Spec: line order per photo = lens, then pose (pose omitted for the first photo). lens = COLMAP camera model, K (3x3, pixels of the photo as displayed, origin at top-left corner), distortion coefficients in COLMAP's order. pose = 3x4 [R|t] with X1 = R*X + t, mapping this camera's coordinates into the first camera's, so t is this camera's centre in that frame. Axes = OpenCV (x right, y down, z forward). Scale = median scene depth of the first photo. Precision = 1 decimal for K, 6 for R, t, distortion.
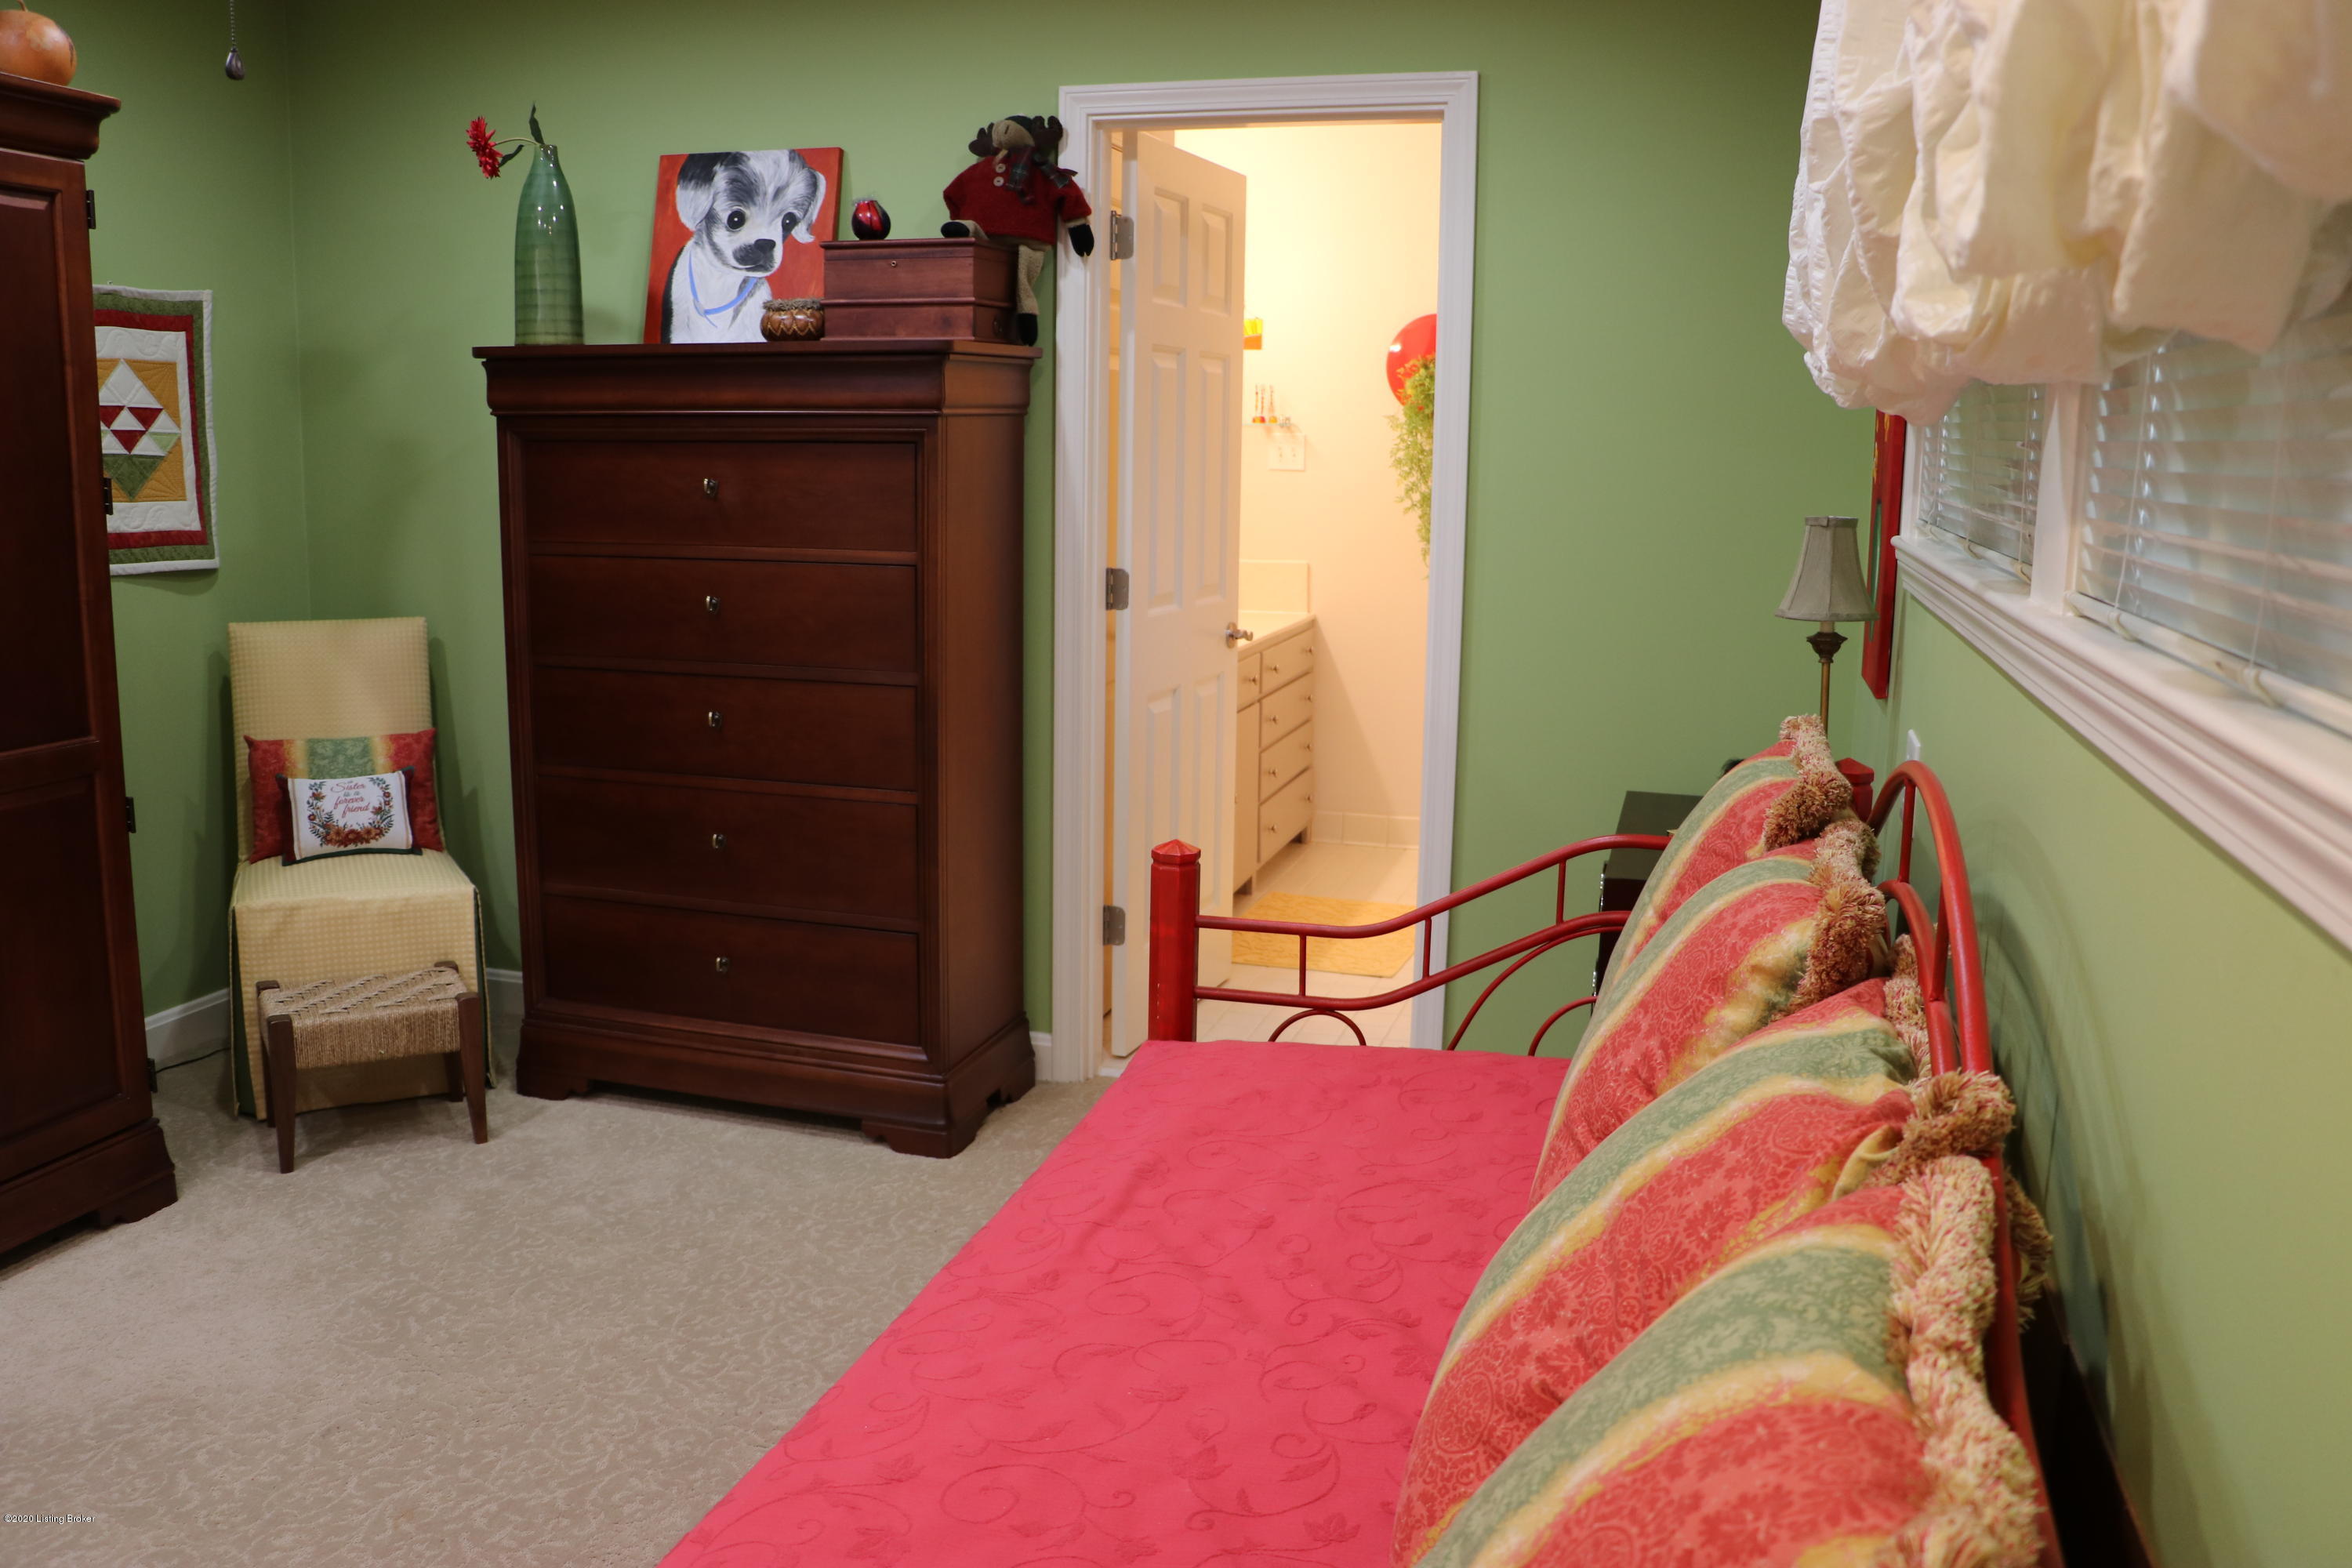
lens RADIAL K [[1910.9, 0, 1172.6], [0, 1910.9, 783.9], [0, 0, 1]] dist [-0.177977, 0.126440]
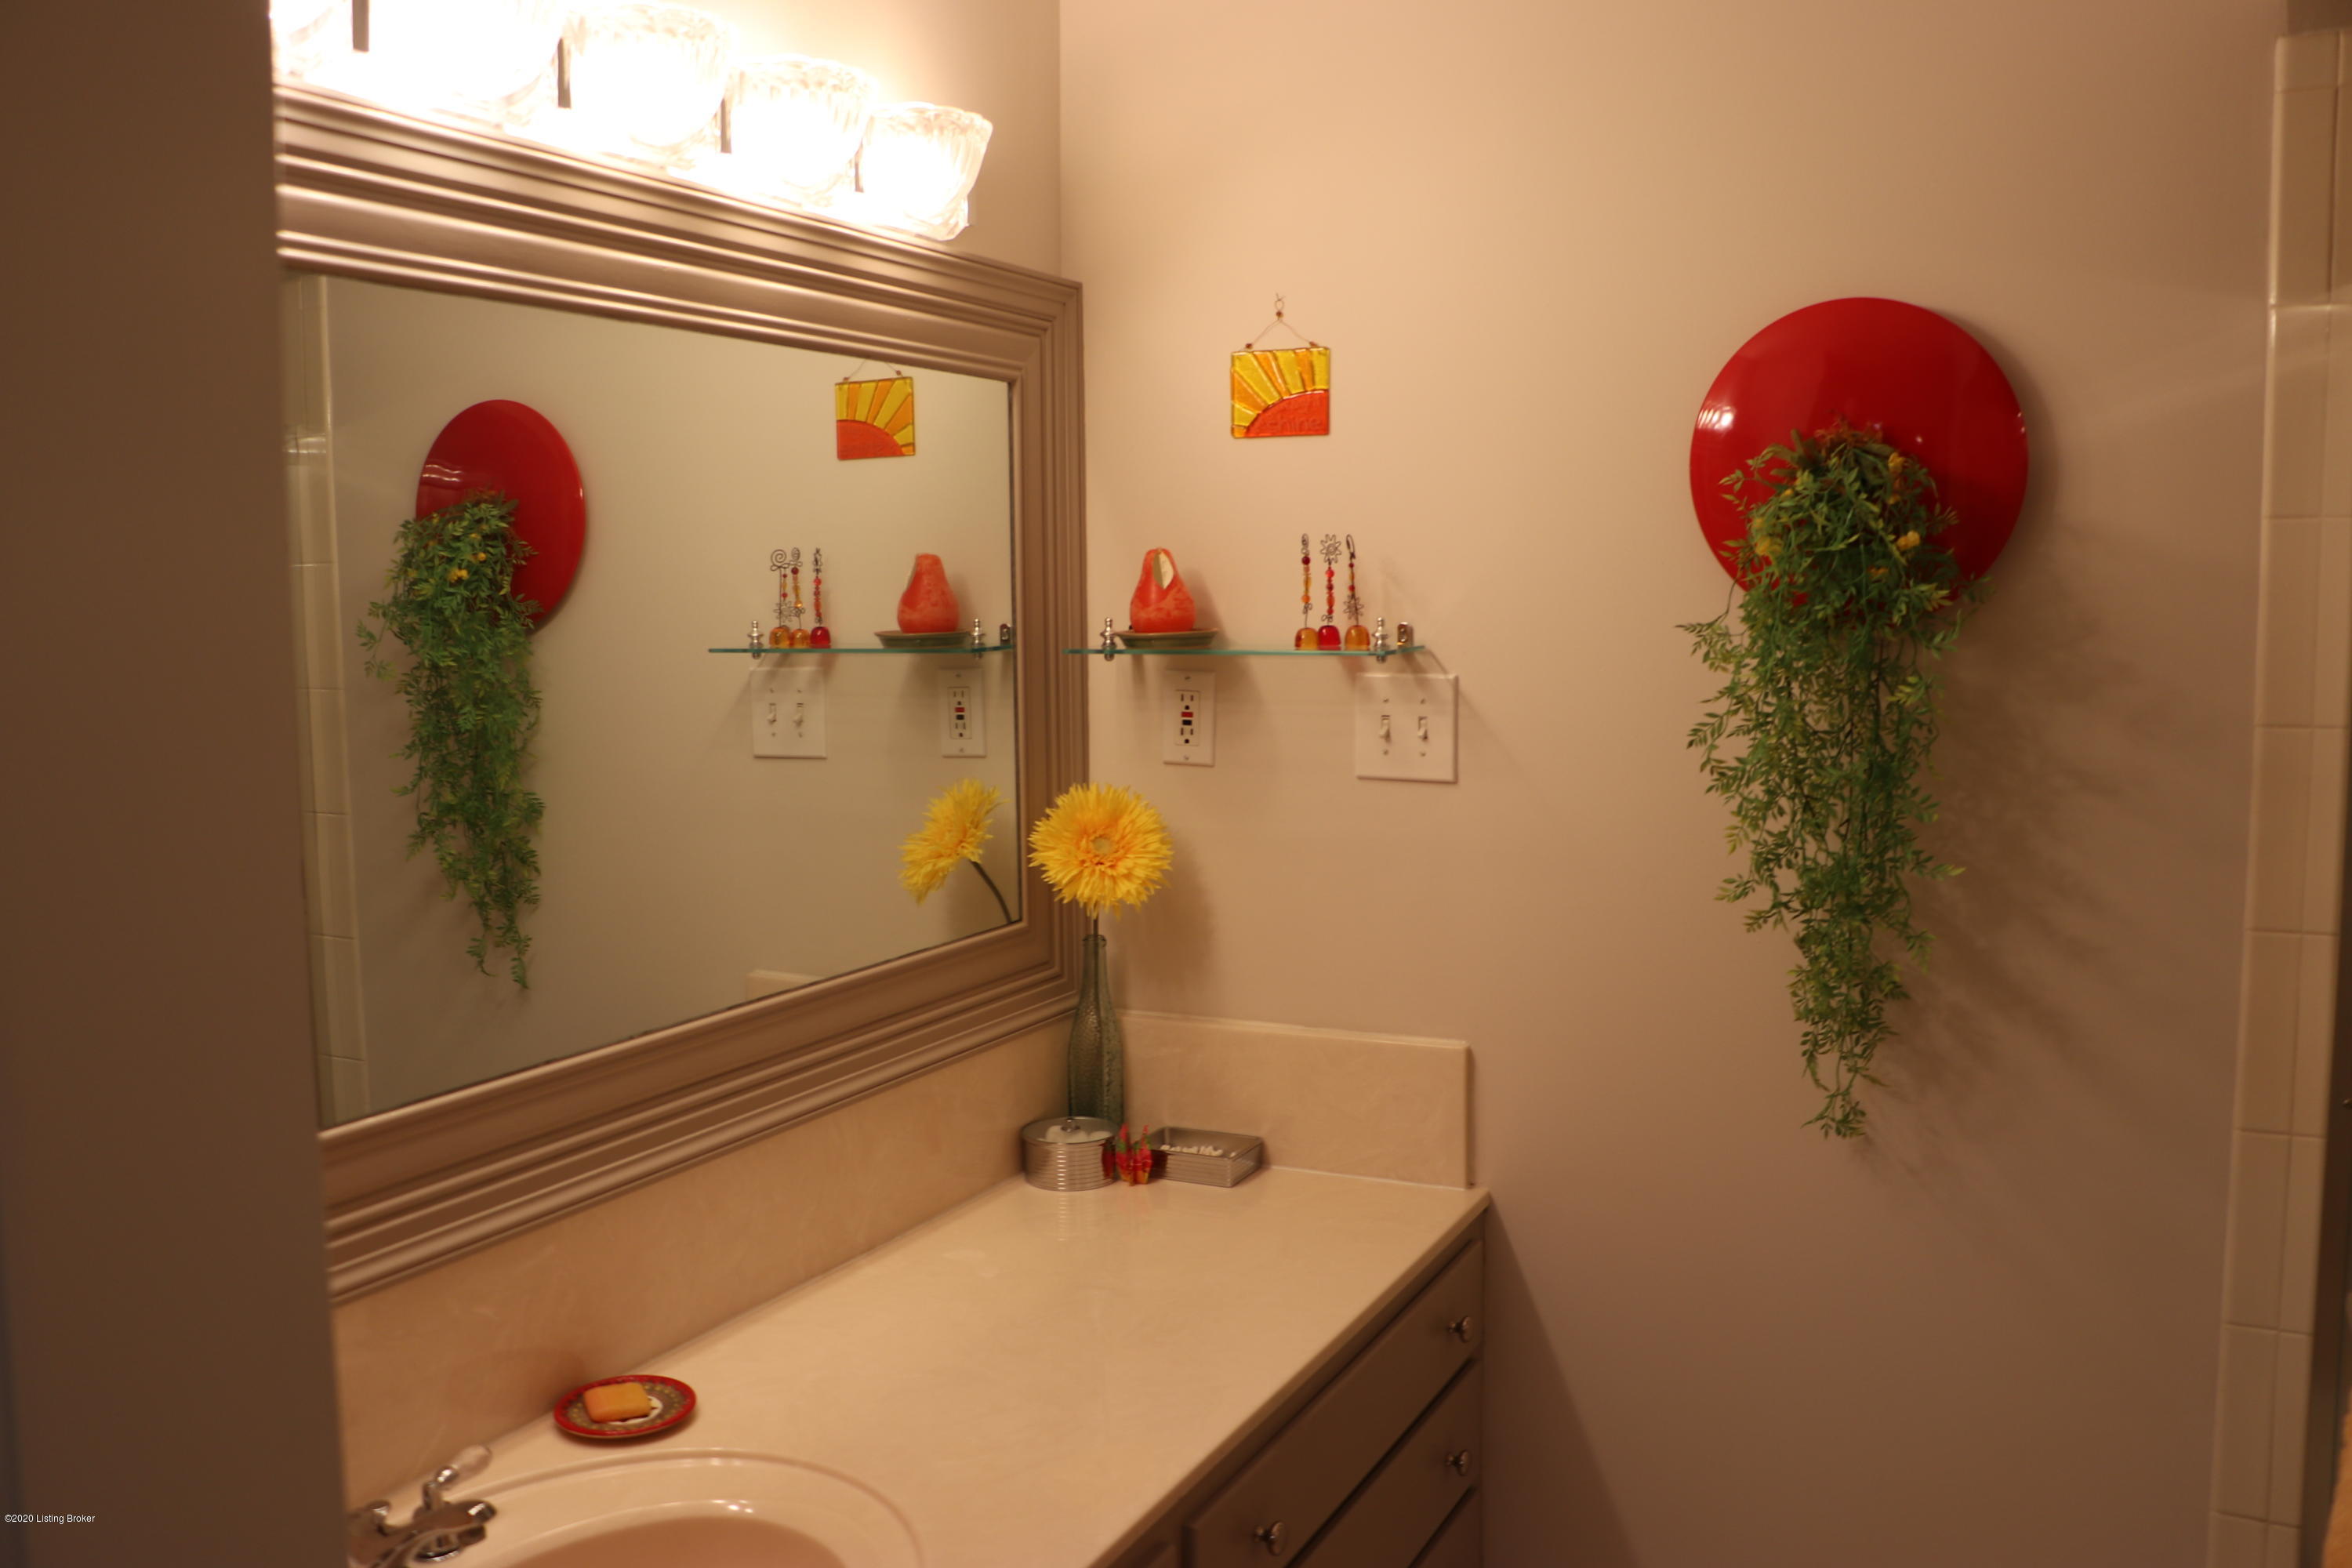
lens RADIAL K [[1910.9, 0, 1182.1], [0, 1910.9, 783.9], [0, 0, 1]] dist [-0.177977, 0.126440]
pose [[0.984174, -0.010092, -0.176917, 0.082898], [-0.004896, 0.996447, -0.084080, -0.137222], [0.177137, 0.083615, 0.980628, 0.662217]]
